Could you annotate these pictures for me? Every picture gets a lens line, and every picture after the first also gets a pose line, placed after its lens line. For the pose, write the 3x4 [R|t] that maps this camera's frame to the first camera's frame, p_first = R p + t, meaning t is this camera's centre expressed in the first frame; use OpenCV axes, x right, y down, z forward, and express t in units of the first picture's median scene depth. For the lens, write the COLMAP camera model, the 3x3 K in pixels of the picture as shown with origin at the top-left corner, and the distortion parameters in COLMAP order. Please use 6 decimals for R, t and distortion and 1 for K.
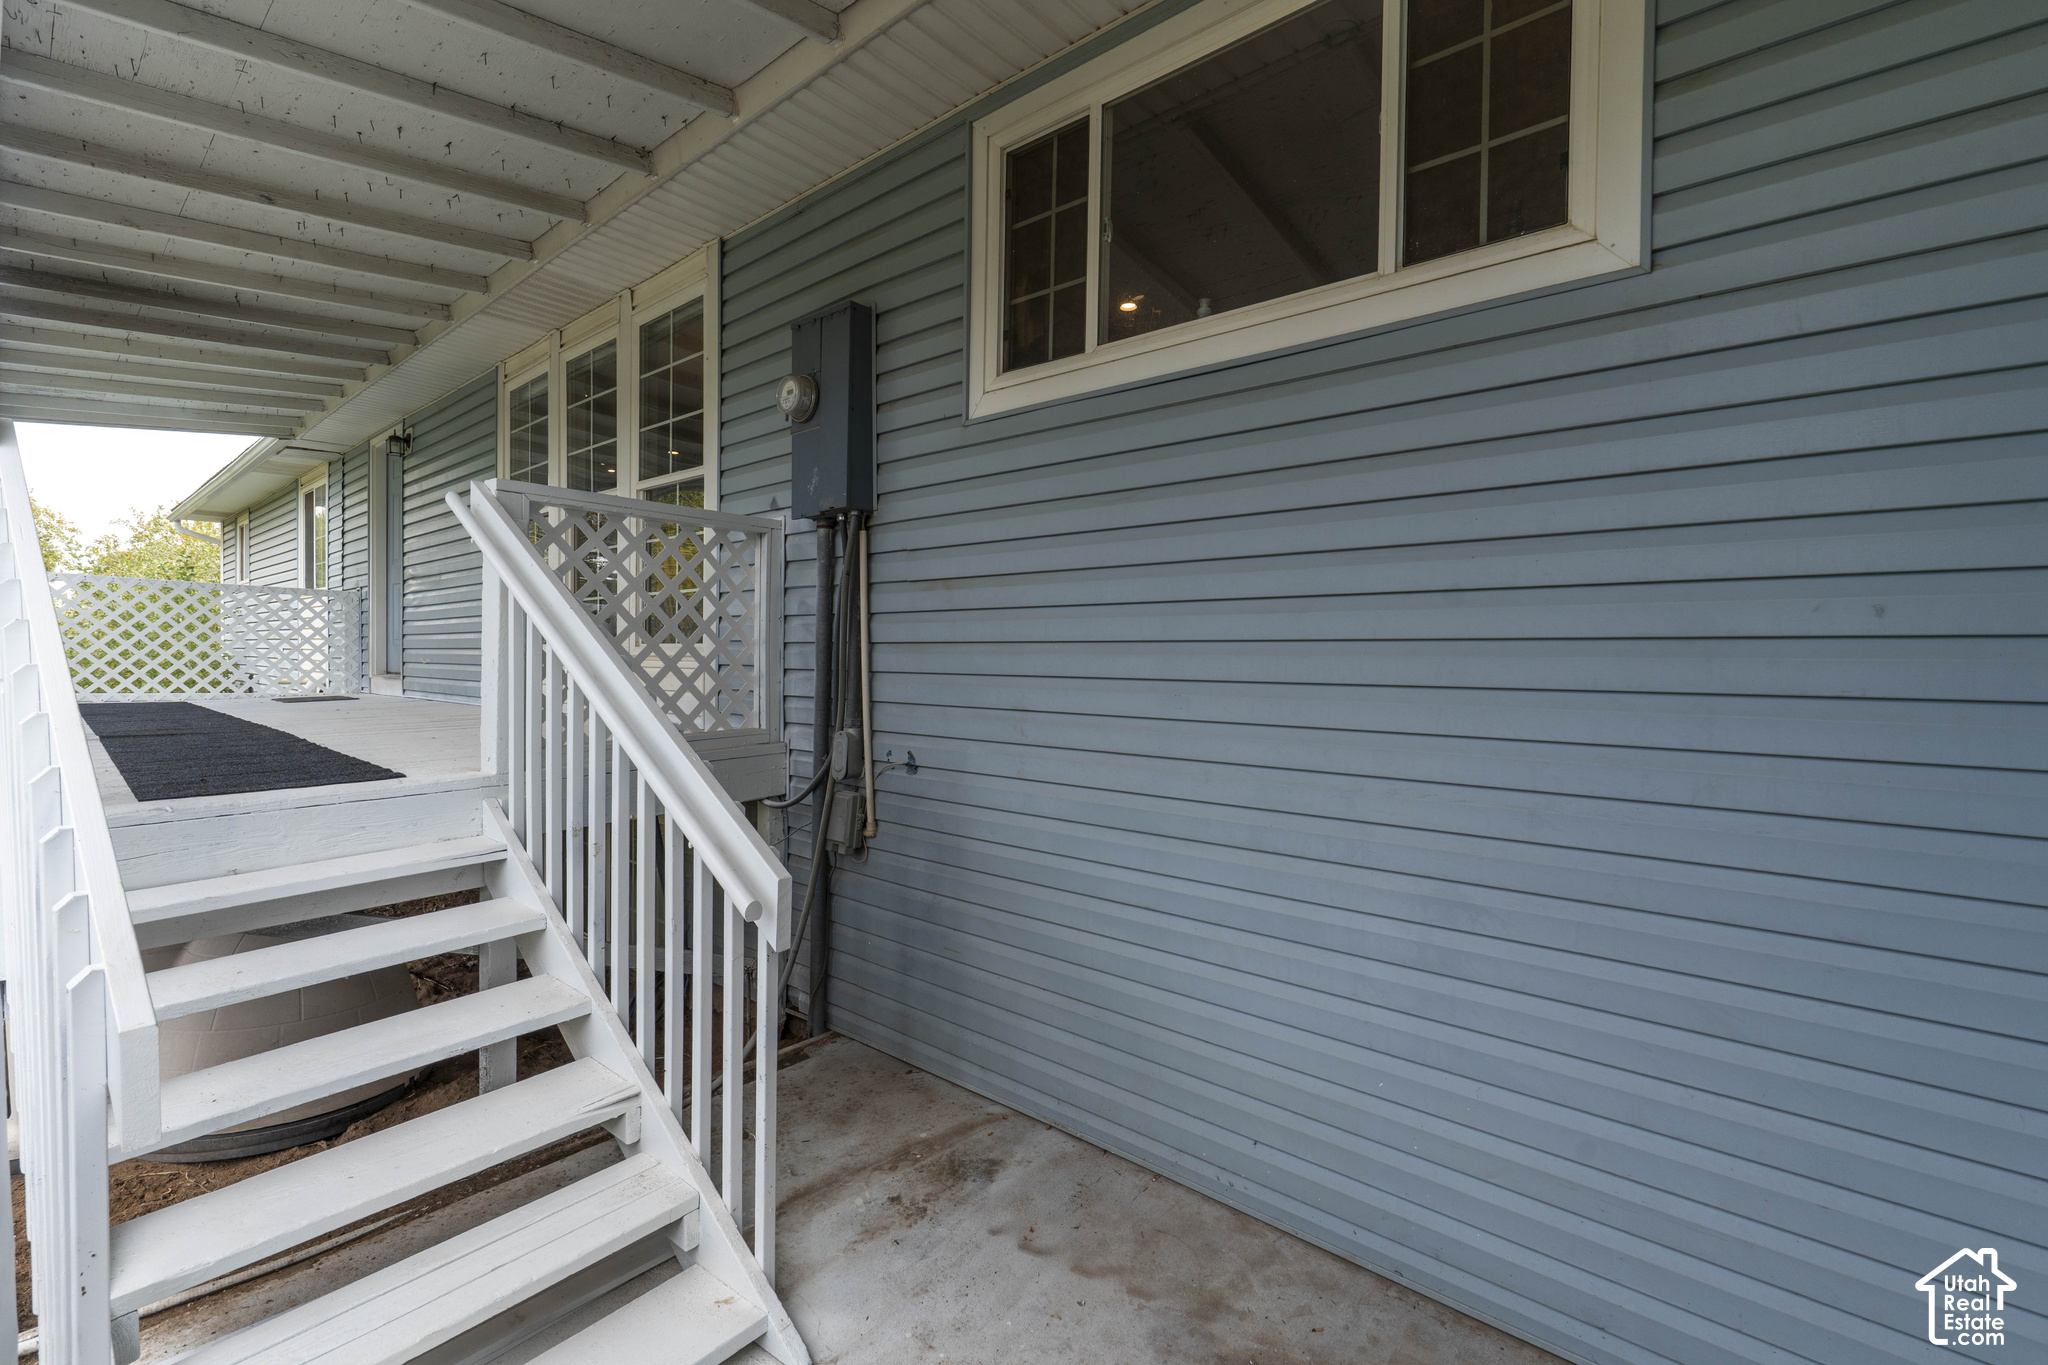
lens RADIAL K [[896.6, 0, 1026.4], [0, 896.6, 677.2], [0, 0, 1]] dist [-0.001767, 0.002999]
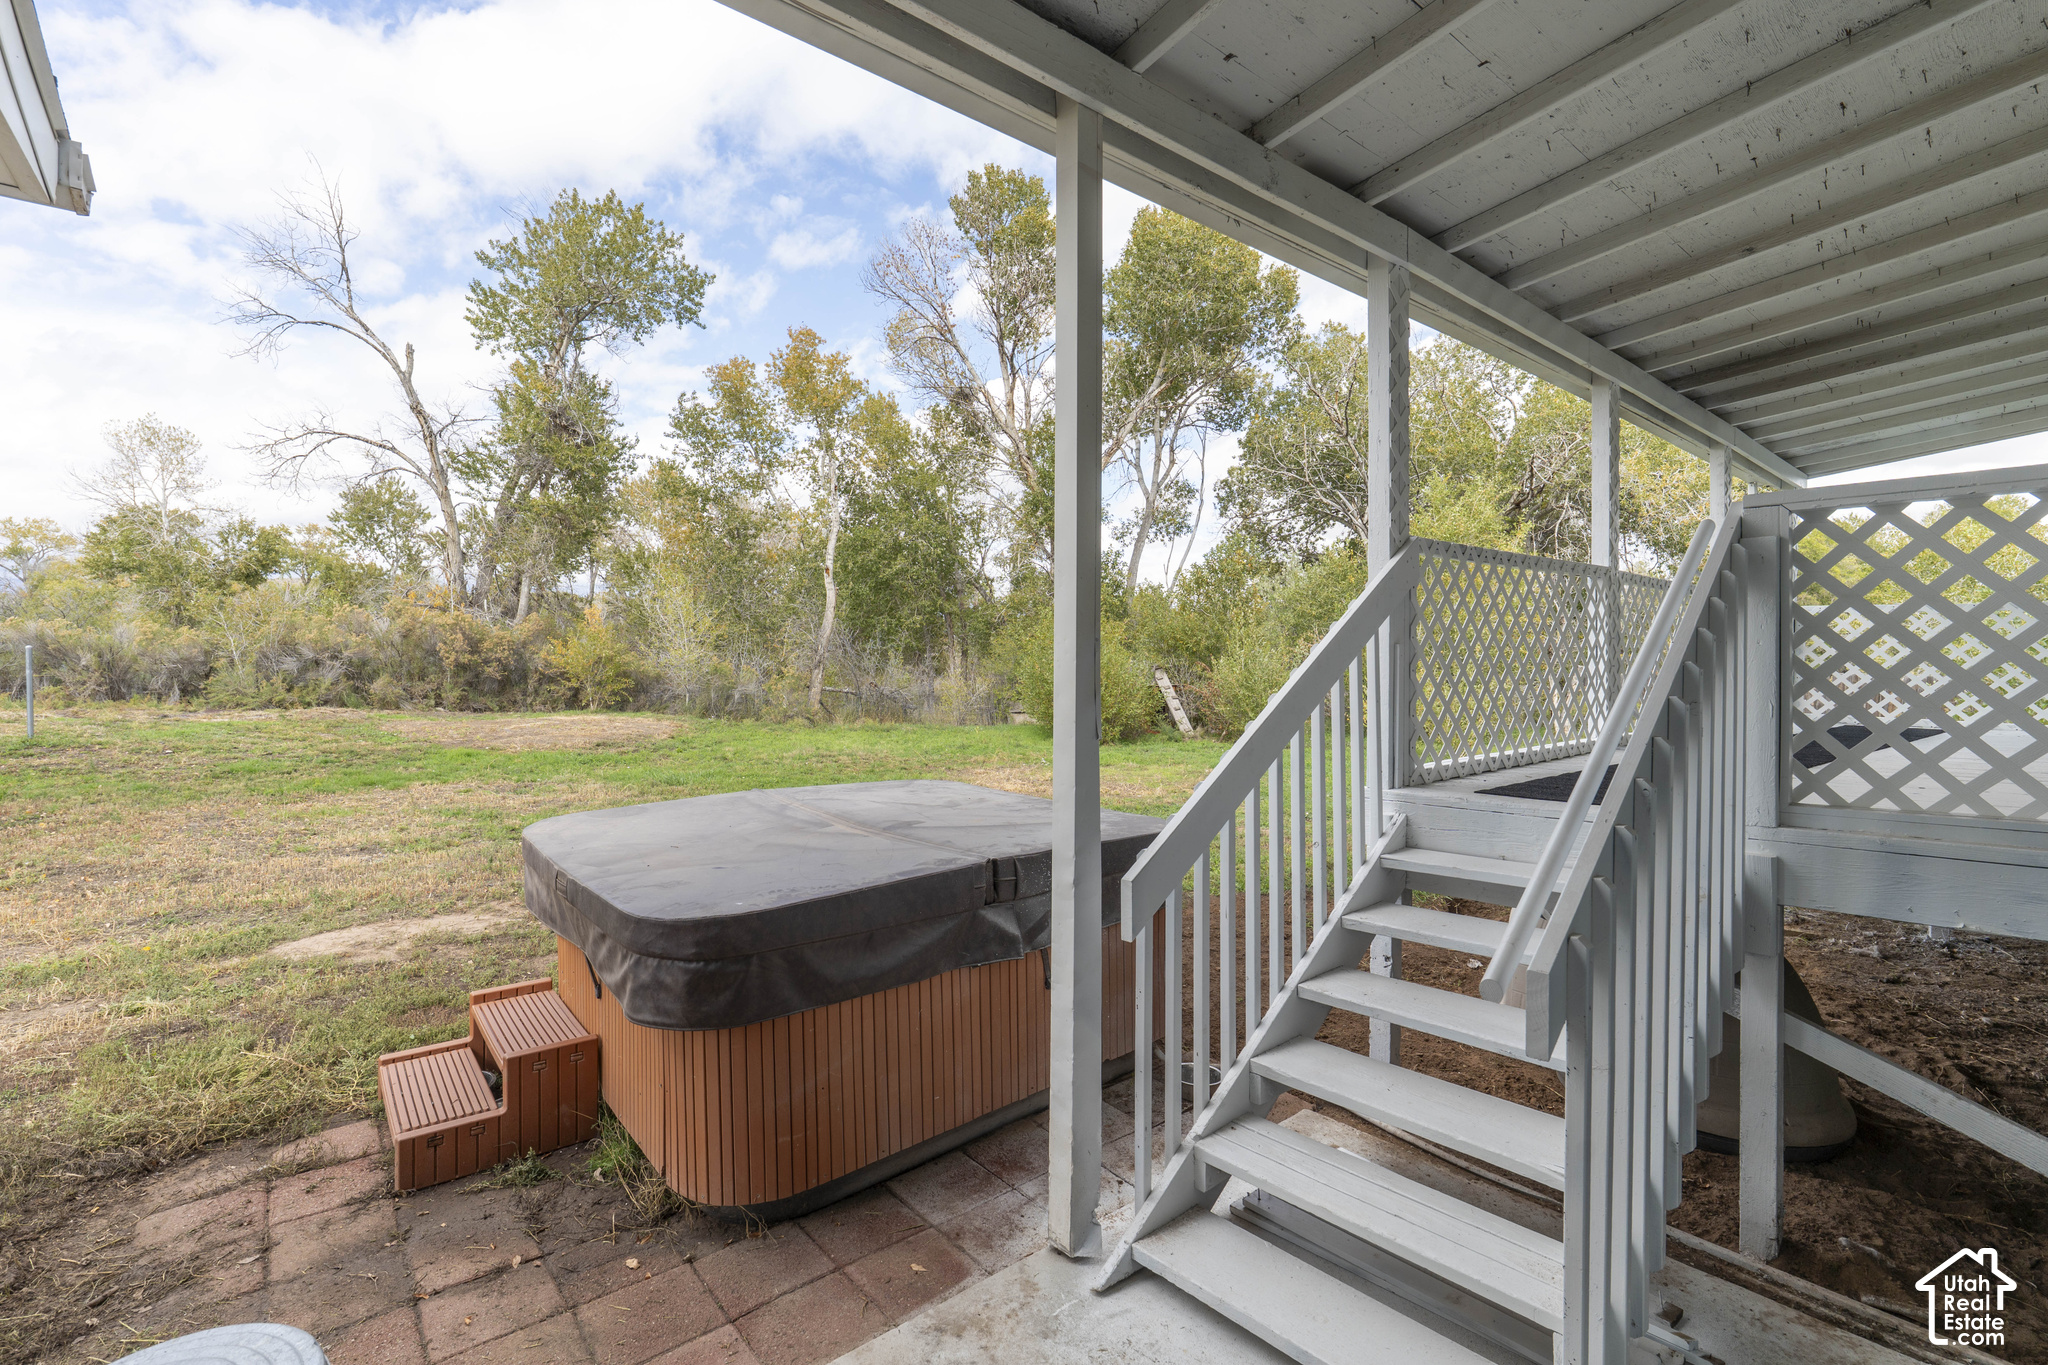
lens RADIAL K [[896.6, 0, 1036.2], [0, 896.6, 682.3], [0, 0, 1]] dist [-0.001767, 0.002999]
pose [[-0.166385, 0.008426, -0.986025, 0.193678], [-0.023725, 0.999640, 0.012546, -0.013502], [0.985775, 0.025481, -0.166125, 0.216941]]
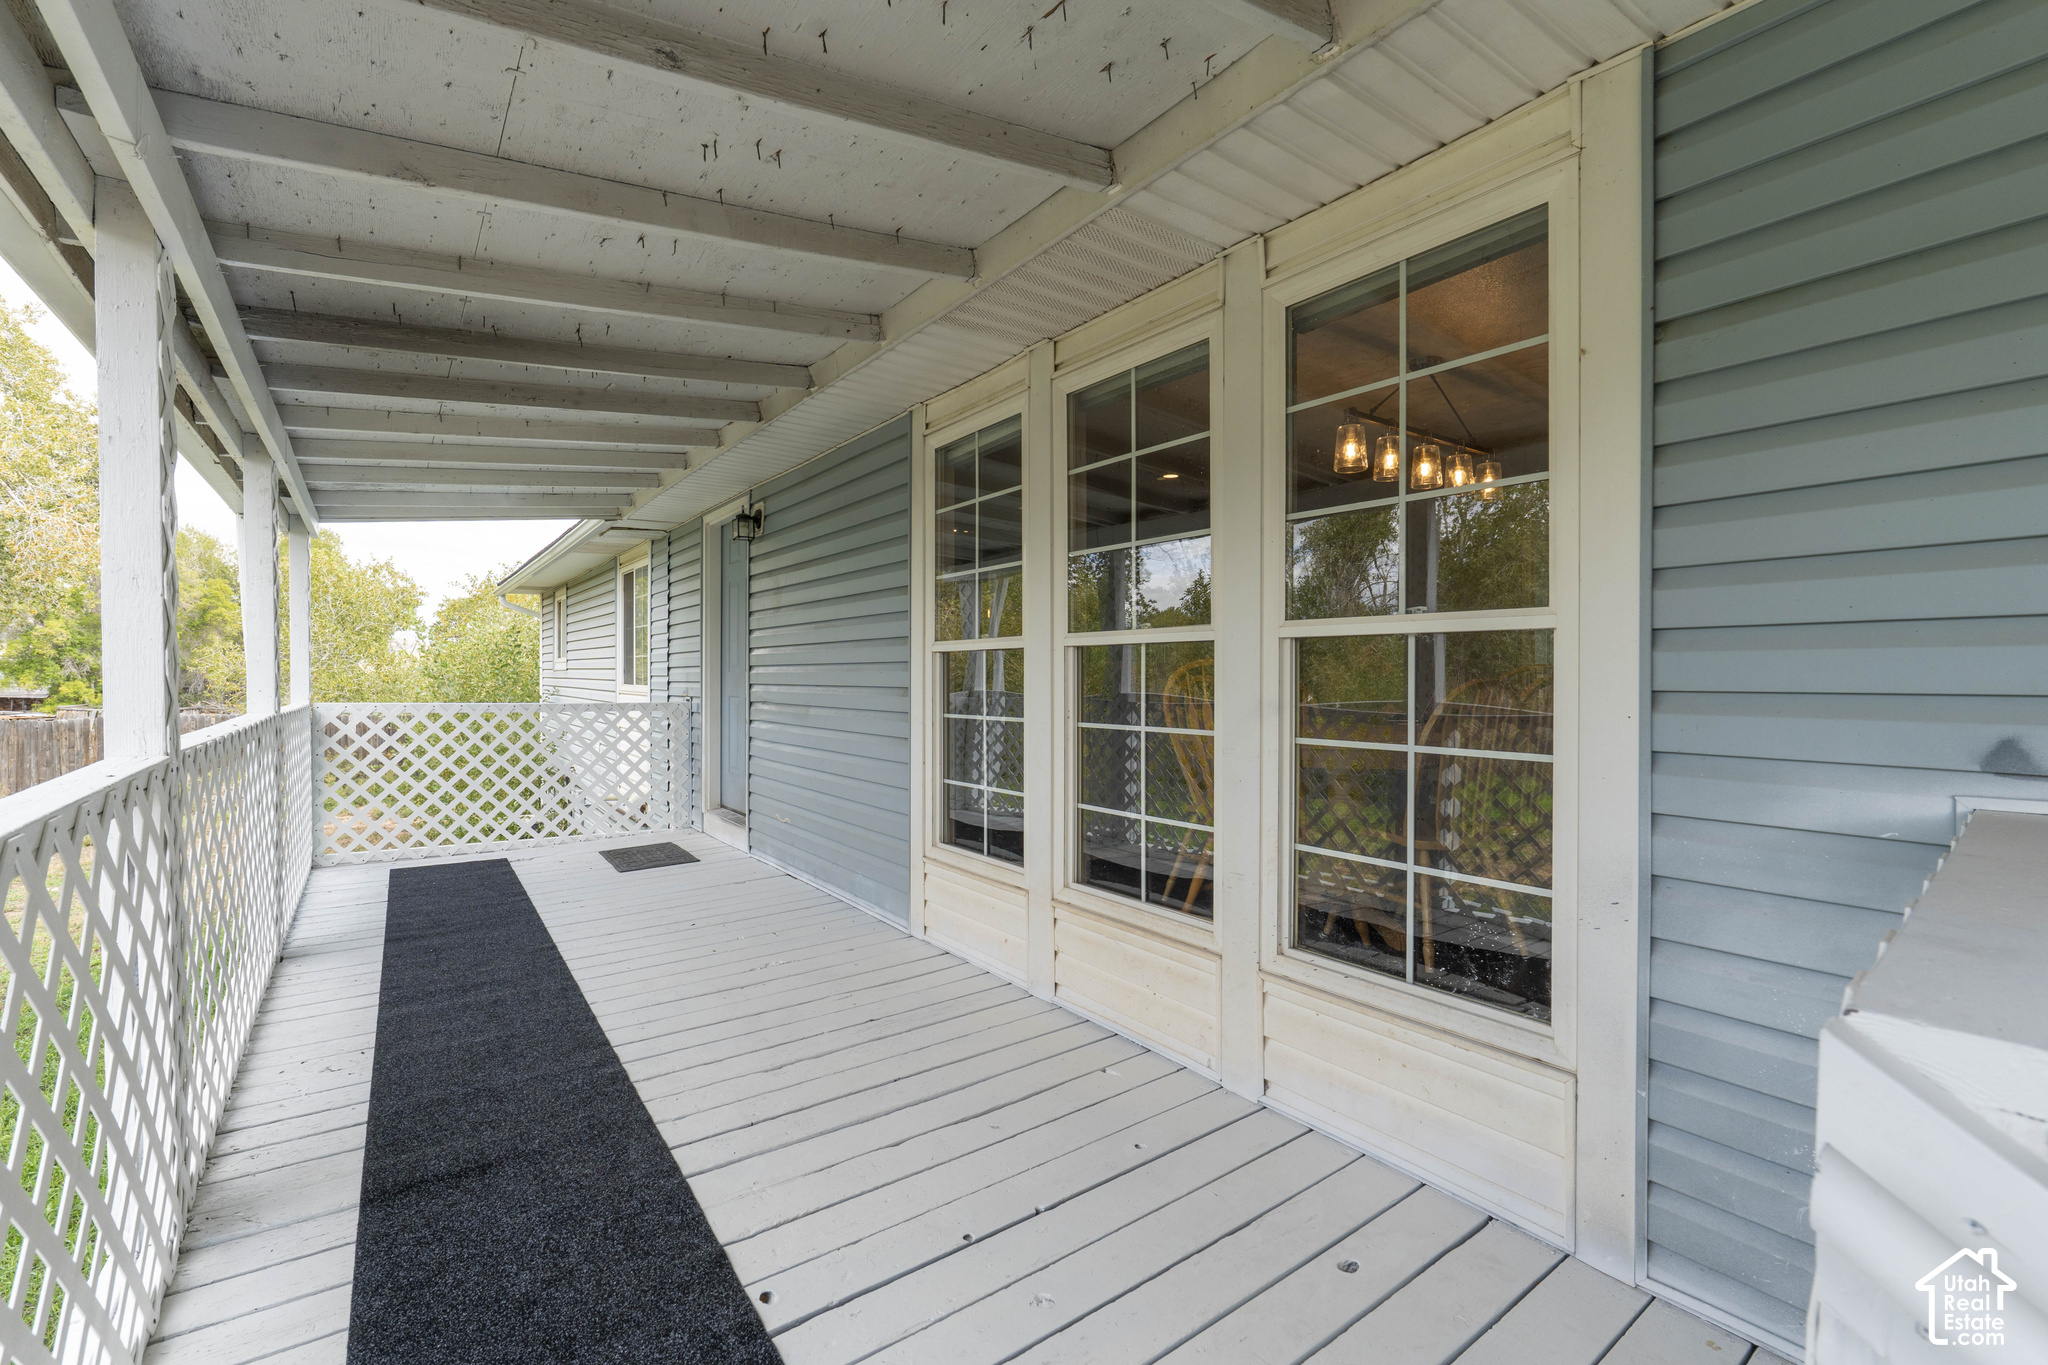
lens RADIAL K [[896.6, 0, 1034.1], [0, 896.6, 677.0], [0, 0, 1]] dist [-0.001767, 0.002999]
pose [[0.975031, -0.009684, -0.221856, -0.345244], [0.006179, 0.999845, -0.016486, -0.136360], [0.221981, 0.014703, 0.974940, 0.370506]]
